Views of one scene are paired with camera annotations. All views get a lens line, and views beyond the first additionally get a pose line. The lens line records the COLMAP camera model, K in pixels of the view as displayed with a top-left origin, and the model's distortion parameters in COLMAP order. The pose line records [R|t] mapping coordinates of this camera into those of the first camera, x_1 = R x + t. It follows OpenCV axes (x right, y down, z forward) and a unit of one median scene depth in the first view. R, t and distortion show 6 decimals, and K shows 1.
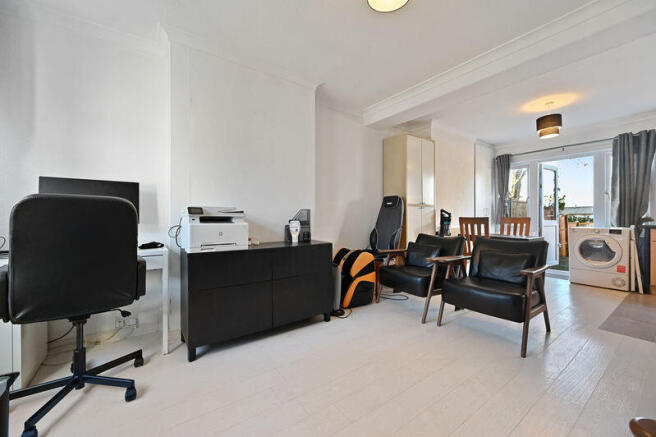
lens RADIAL K [[261.5, 0, 326.1], [0, 261.5, 217.7], [0, 0, 1]] dist [0.002786, -0.000520]
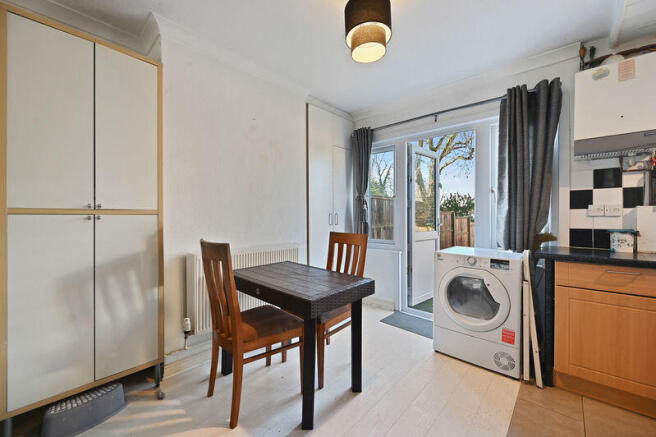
lens RADIAL K [[261.5, 0, 328.9], [0, 261.5, 218.2], [0, 0, 1]] dist [0.002786, -0.000520]
pose [[0.976876, -0.002829, 0.213787, 0.626130], [0.001017, 0.999963, 0.008586, -0.040425], [-0.213804, -0.008170, 0.976842, 0.534992]]
